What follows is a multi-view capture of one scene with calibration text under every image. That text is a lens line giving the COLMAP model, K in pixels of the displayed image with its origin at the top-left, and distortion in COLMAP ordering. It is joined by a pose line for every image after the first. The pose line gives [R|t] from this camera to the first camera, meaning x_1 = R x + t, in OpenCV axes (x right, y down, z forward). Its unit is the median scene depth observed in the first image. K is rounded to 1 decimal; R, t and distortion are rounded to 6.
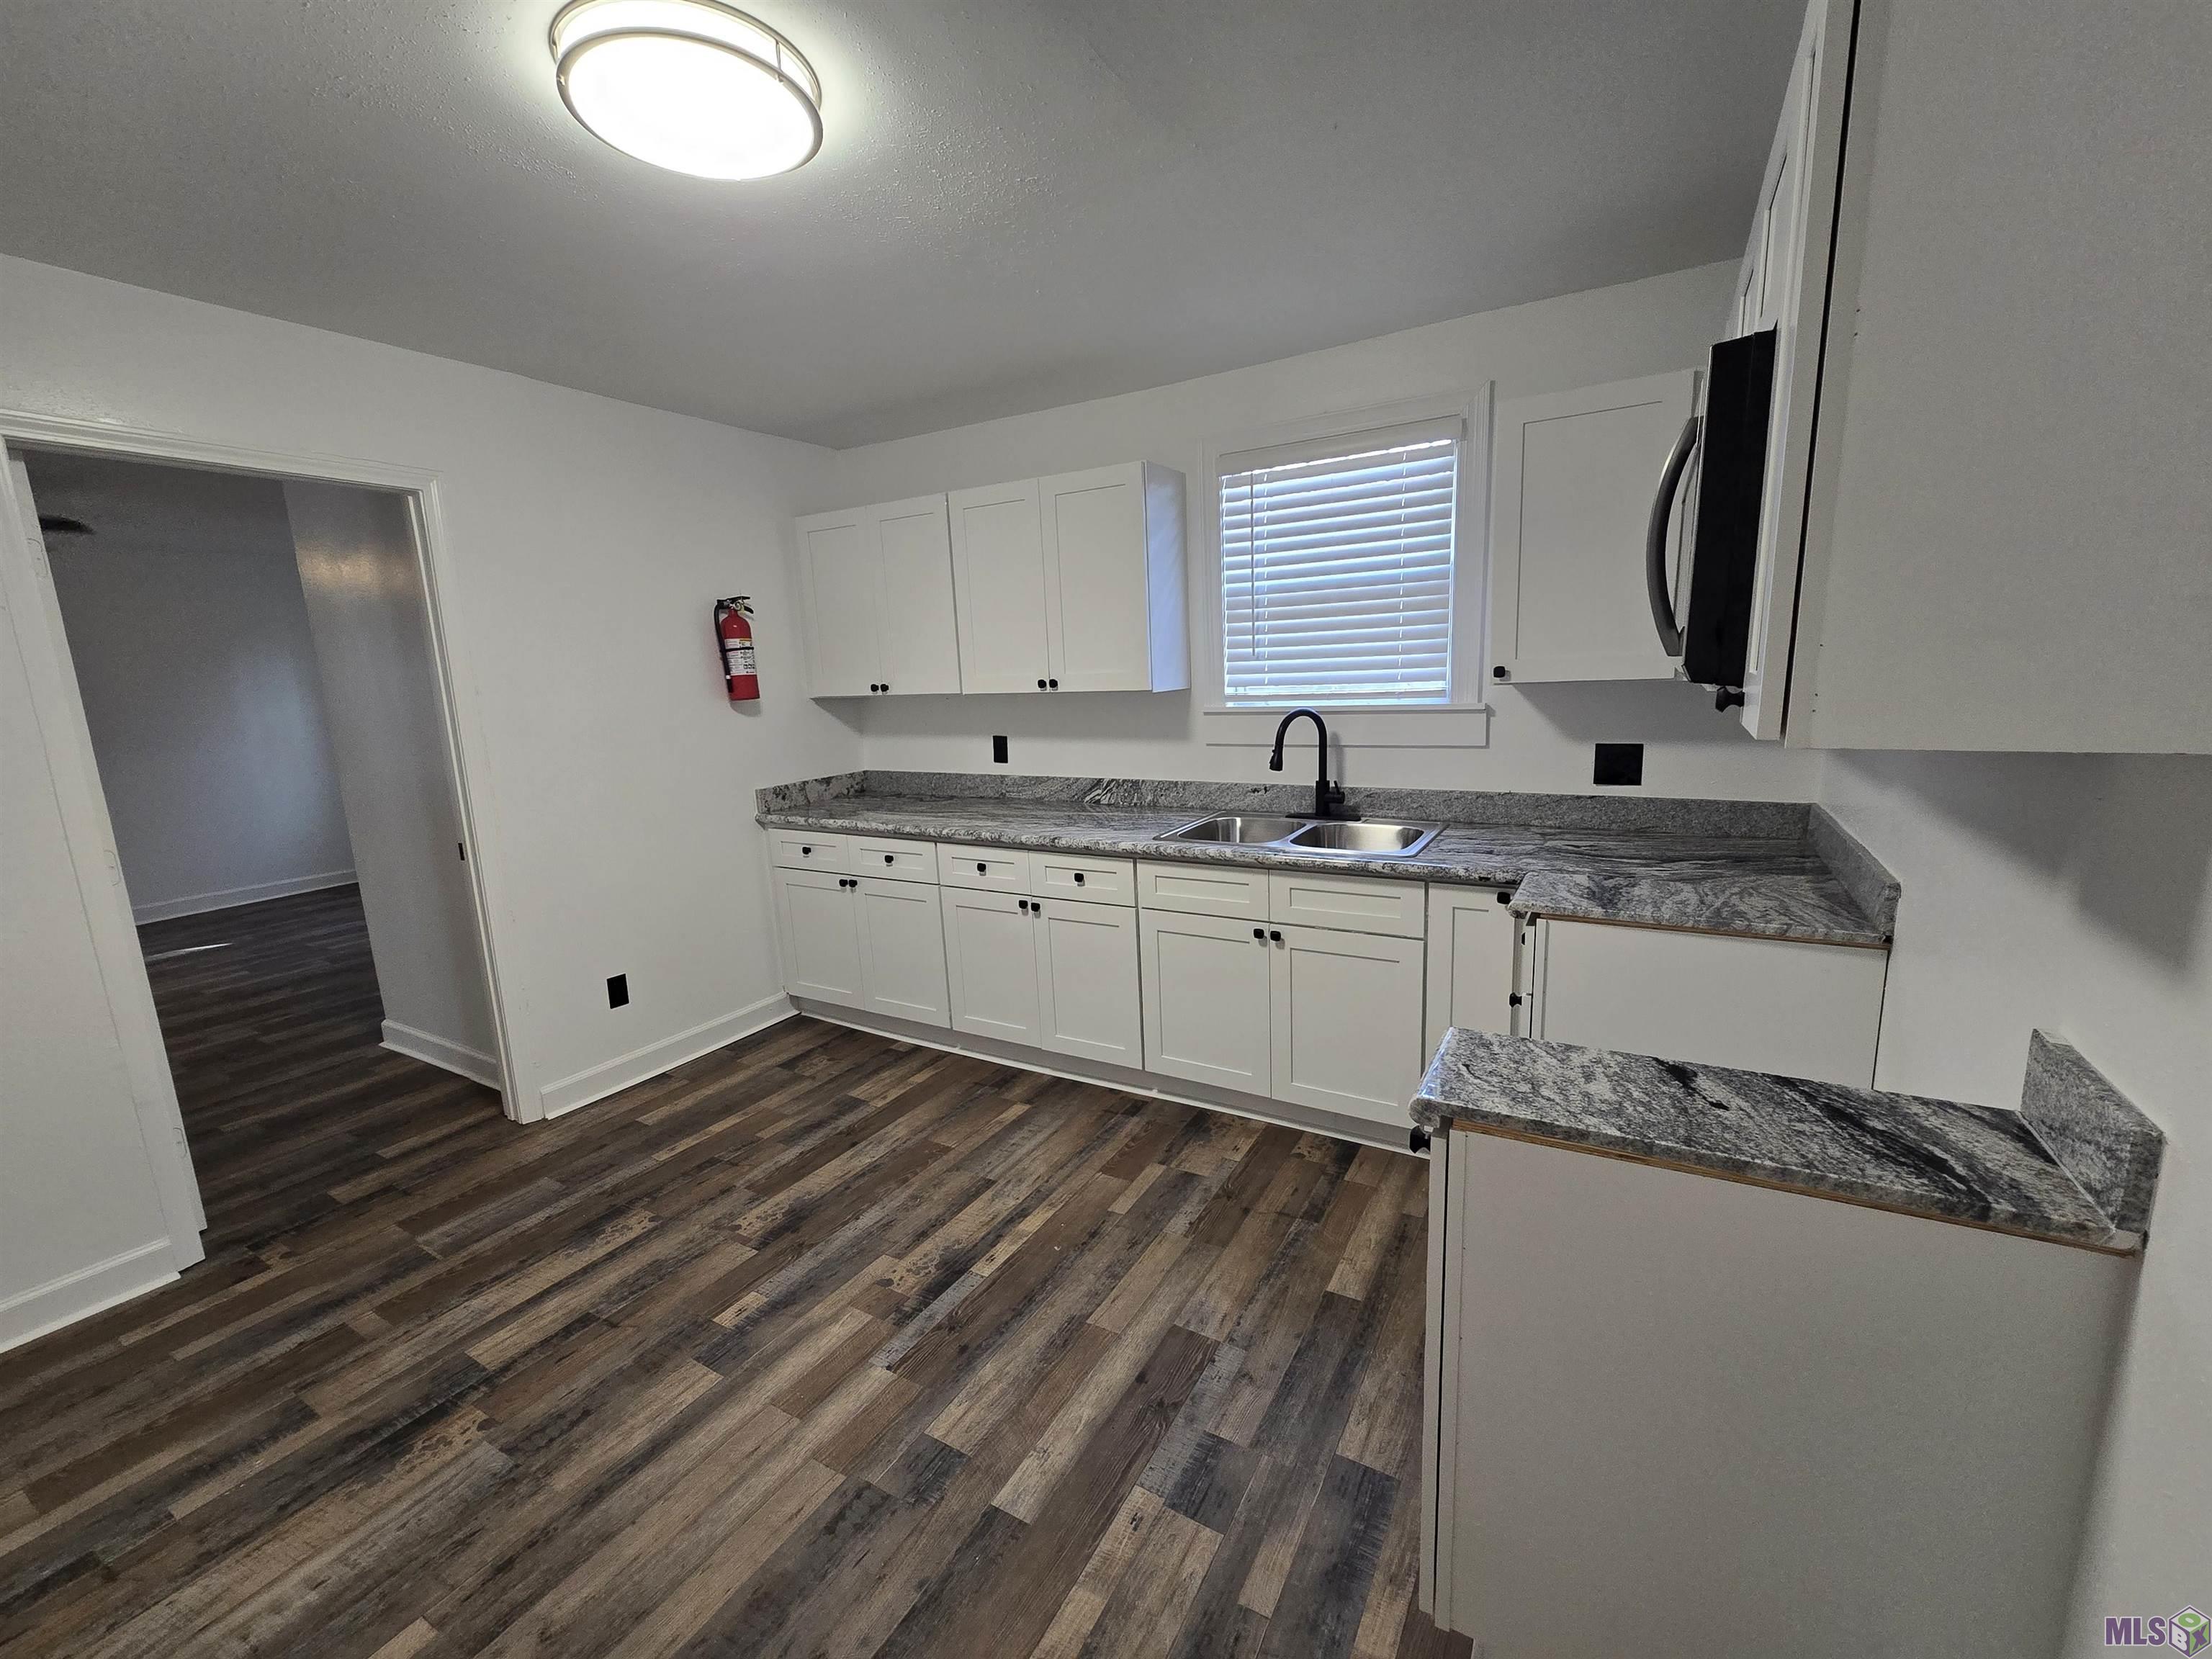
lens RADIAL K [[900.2, 0, 1117.4], [0, 900.2, 835.2], [0, 0, 1]] dist [-0.002551, -0.000144]
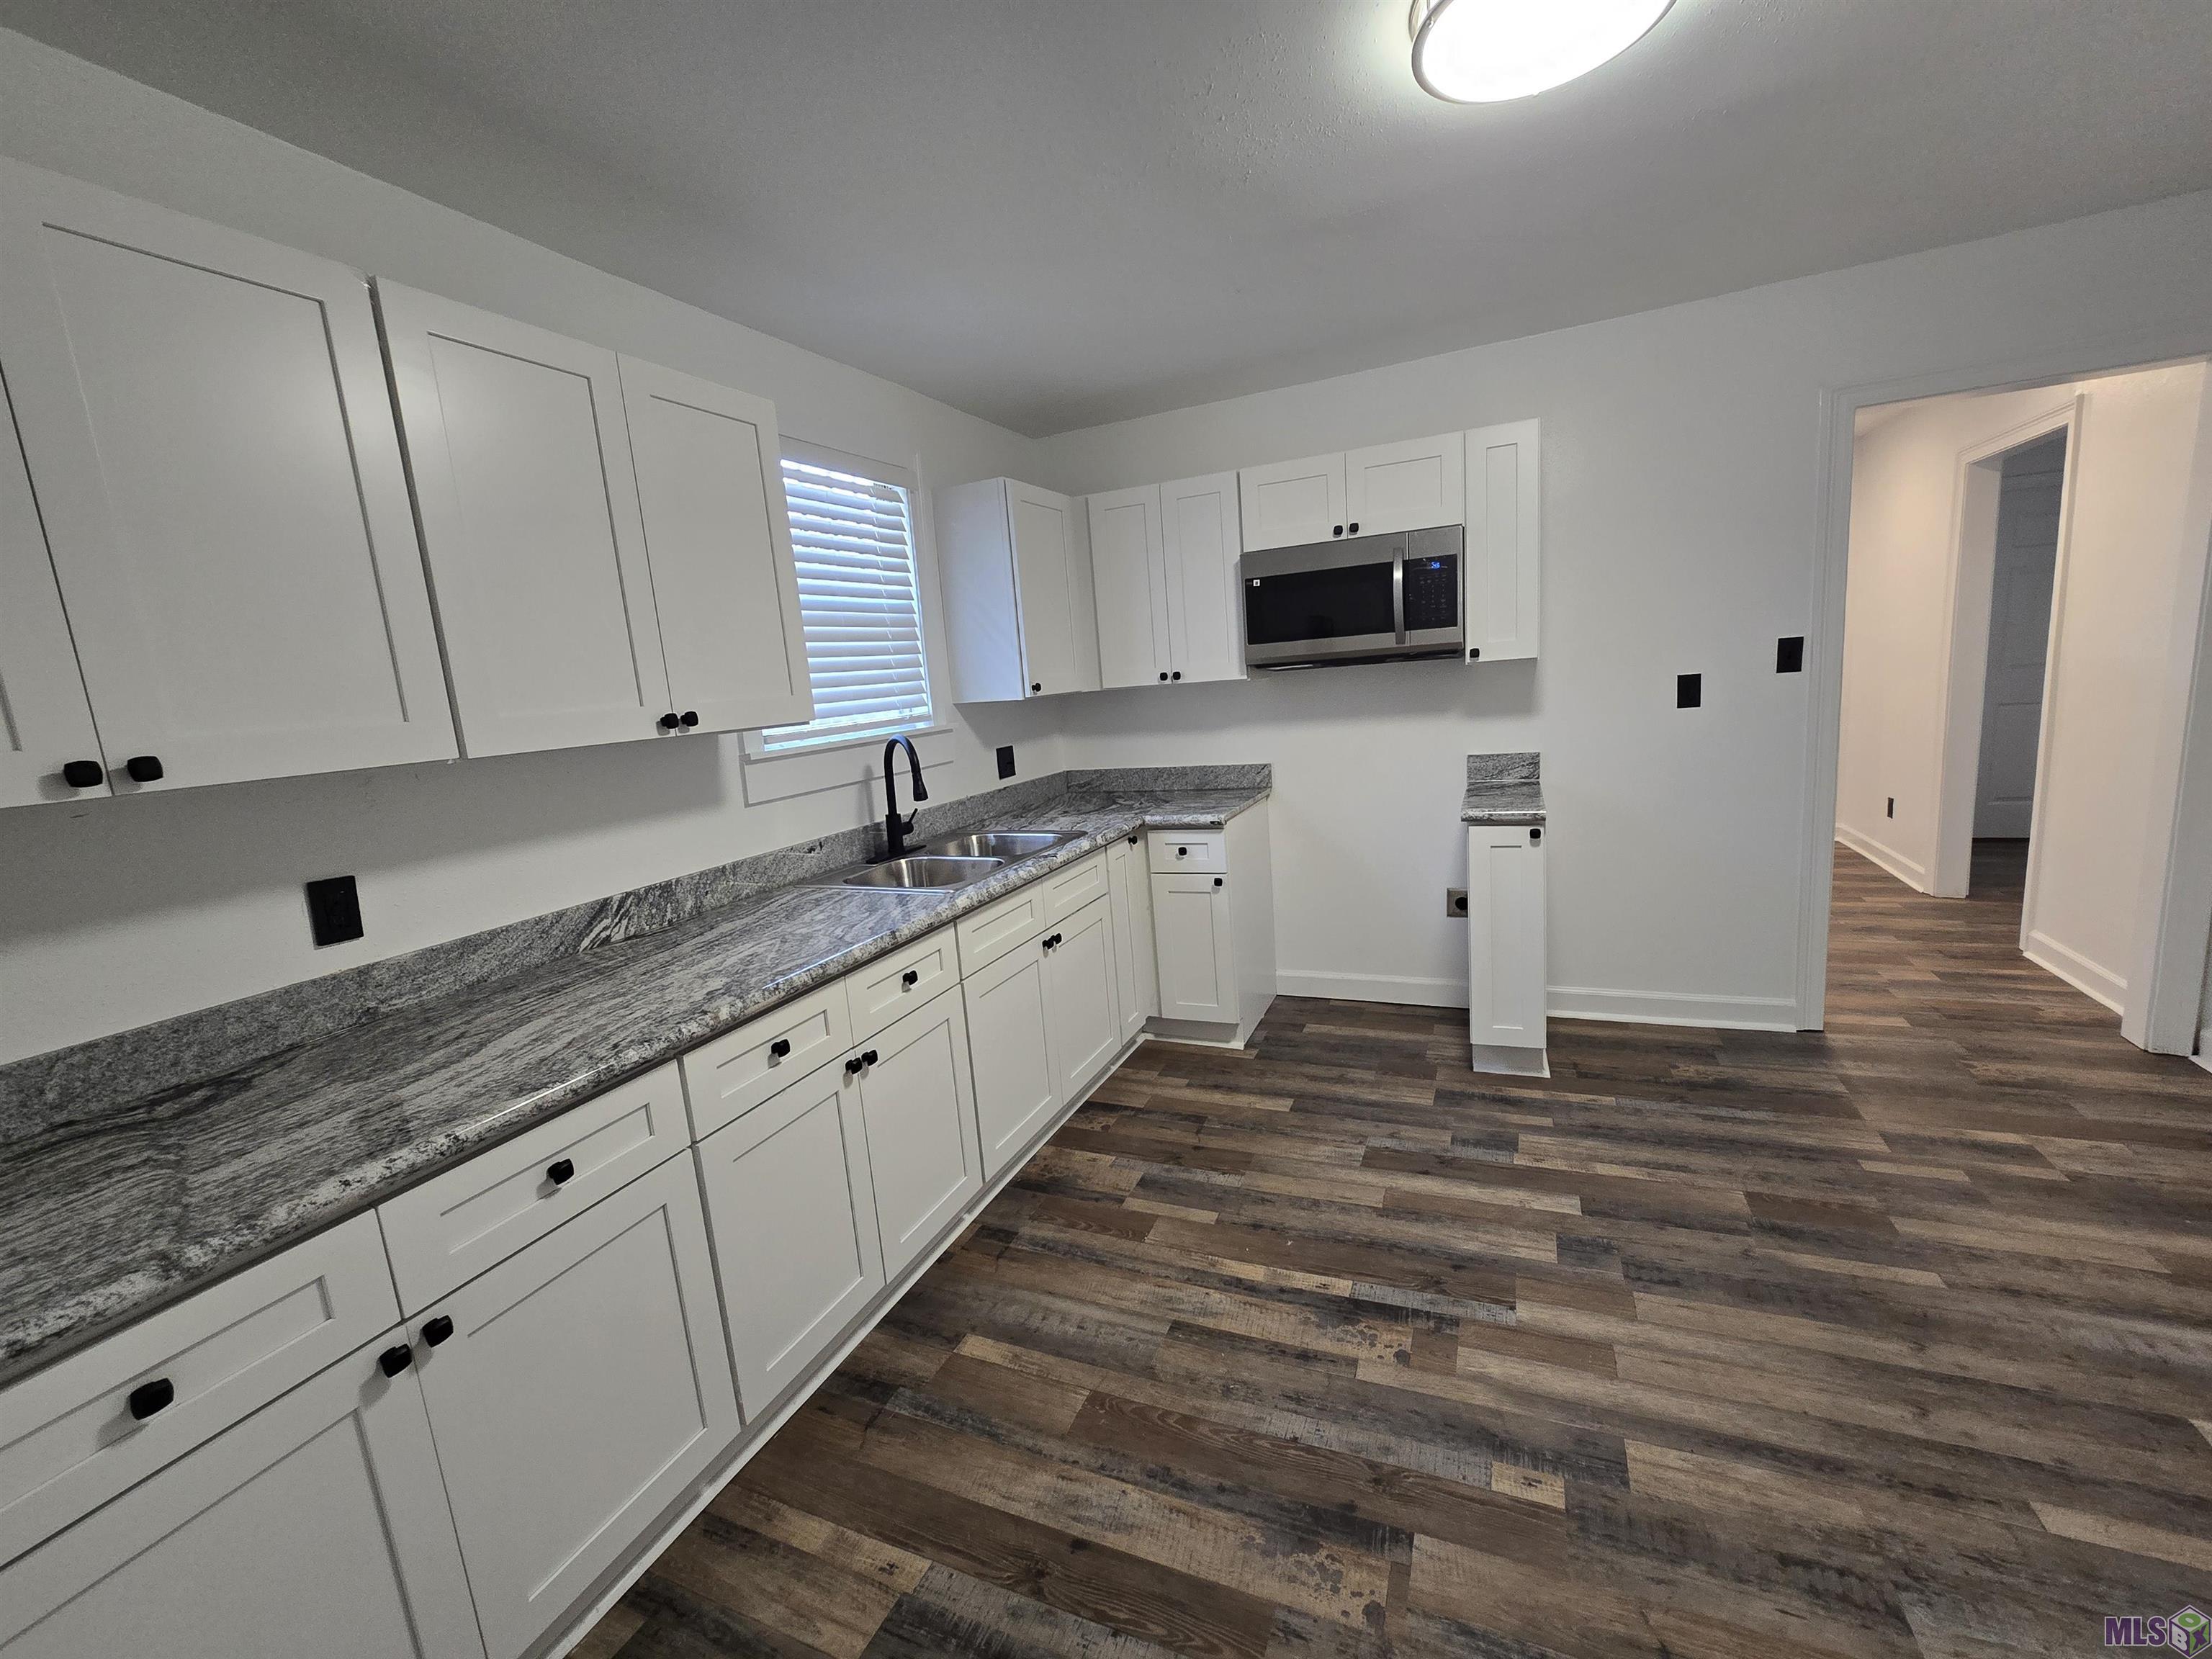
lens RADIAL K [[898.9, 0, 1113.2], [0, 898.9, 834.0], [0, 0, 1]] dist [-0.008210, 0.003838]
pose [[-0.100117, -0.125398, 0.987042, -0.803804], [0.270223, 0.951313, 0.148268, -0.131613], [-0.957578, 0.281565, -0.061357, 0.948068]]
